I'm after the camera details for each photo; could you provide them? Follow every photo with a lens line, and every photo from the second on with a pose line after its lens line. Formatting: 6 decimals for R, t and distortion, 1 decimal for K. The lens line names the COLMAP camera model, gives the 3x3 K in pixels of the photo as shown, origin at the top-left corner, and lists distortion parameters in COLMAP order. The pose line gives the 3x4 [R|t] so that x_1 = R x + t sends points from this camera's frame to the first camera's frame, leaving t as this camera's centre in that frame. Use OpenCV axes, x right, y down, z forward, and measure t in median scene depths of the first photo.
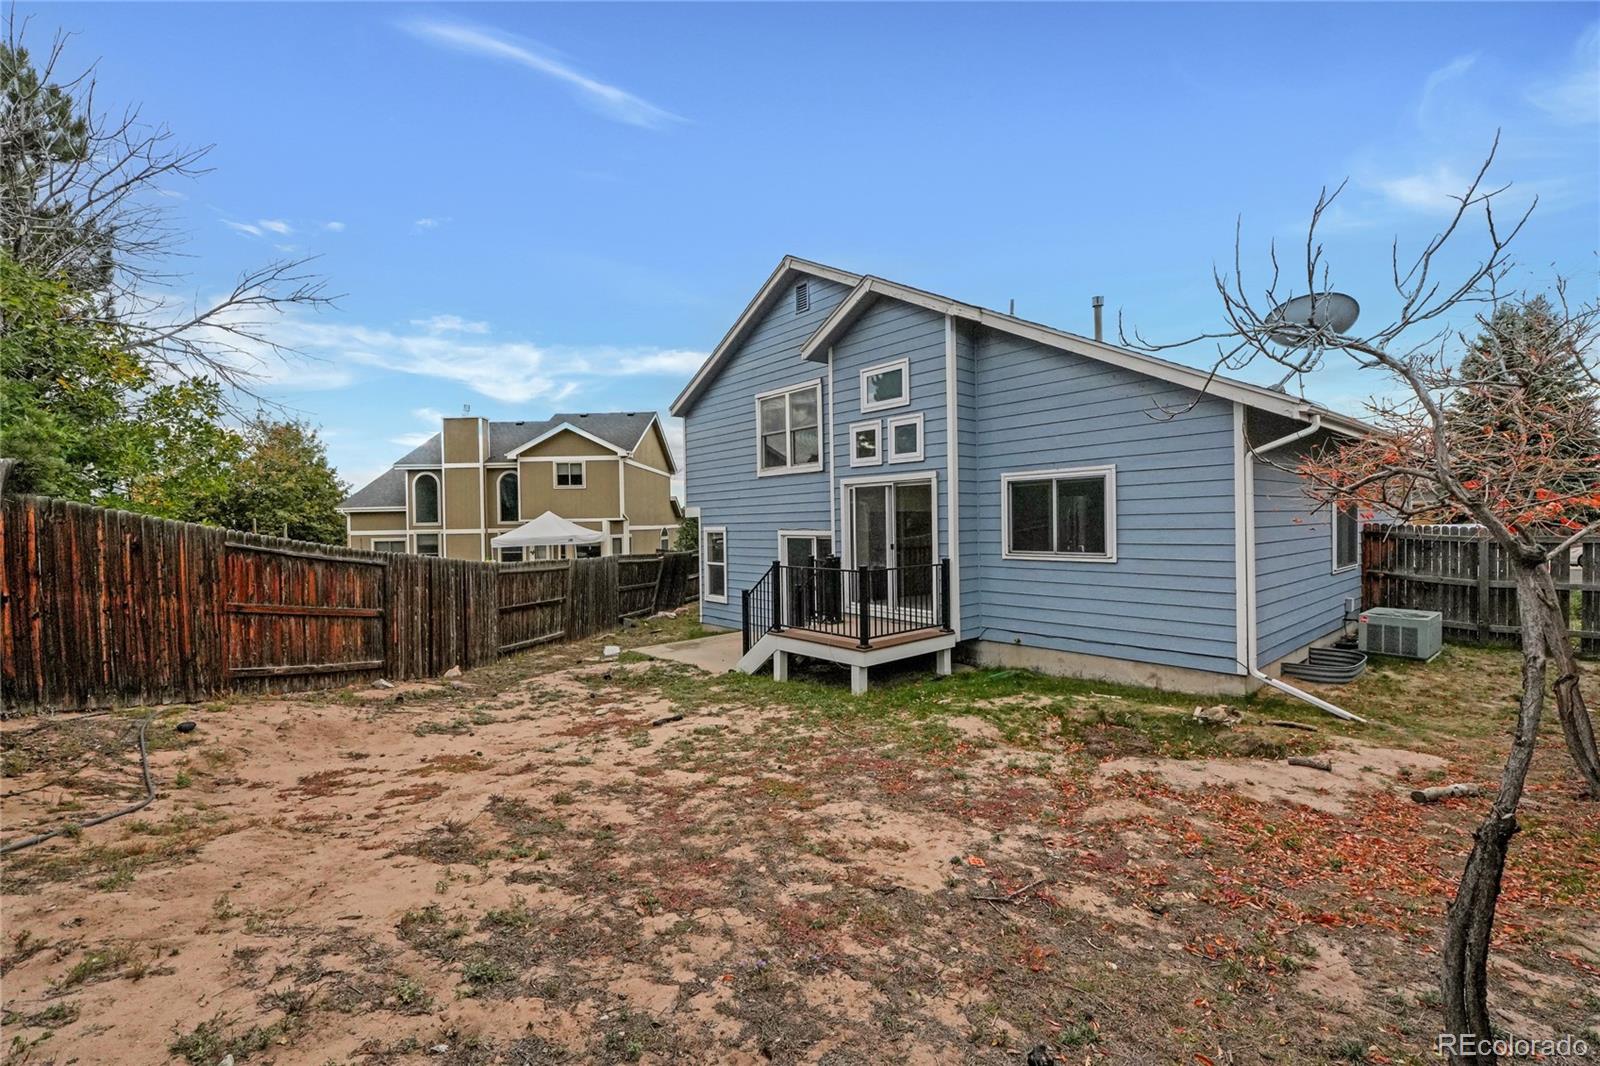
lens RADIAL K [[695.4, 0, 742.1], [0, 695.4, 525.7], [0, 0, 1]] dist [-0.000247, 0.000047]
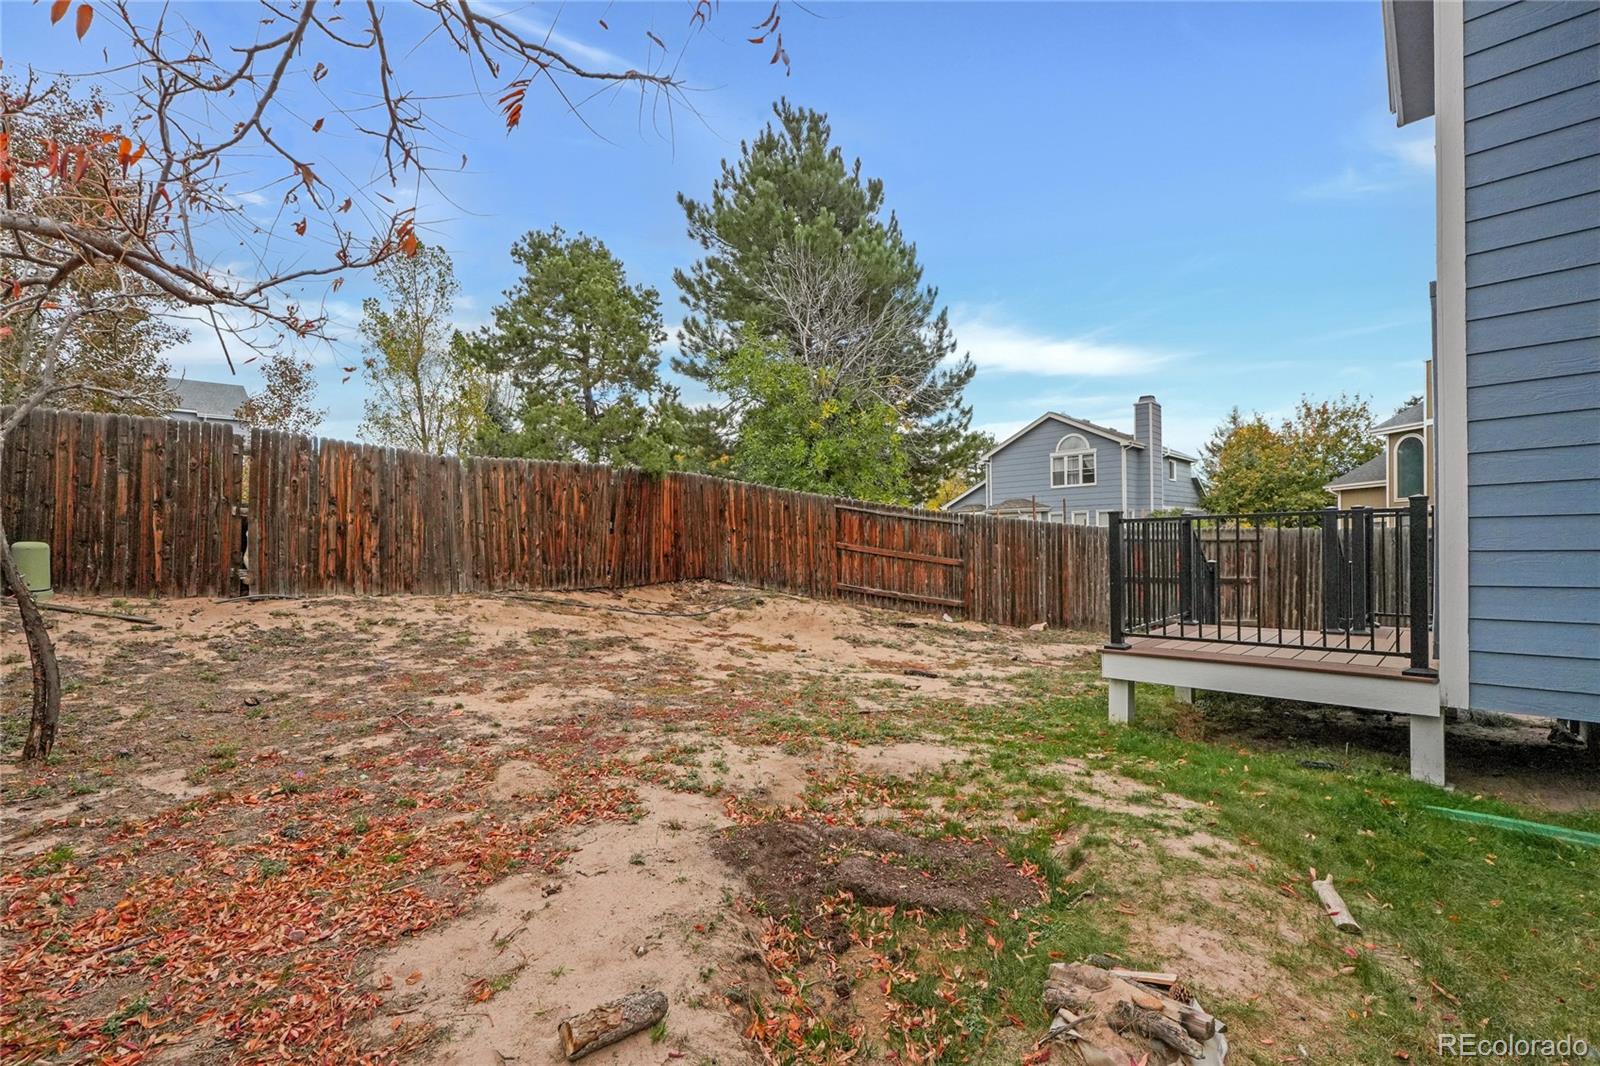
lens RADIAL K [[668.2, 0, 795.3], [0, 668.2, 528.0], [0, 0, 1]] dist [-0.002225, -0.000070]
pose [[0.104125, -0.002358, -0.994561, 0.758946], [0.013131, 0.999913, -0.000996, 0.073373], [0.994478, -0.012956, 0.104147, 0.702561]]
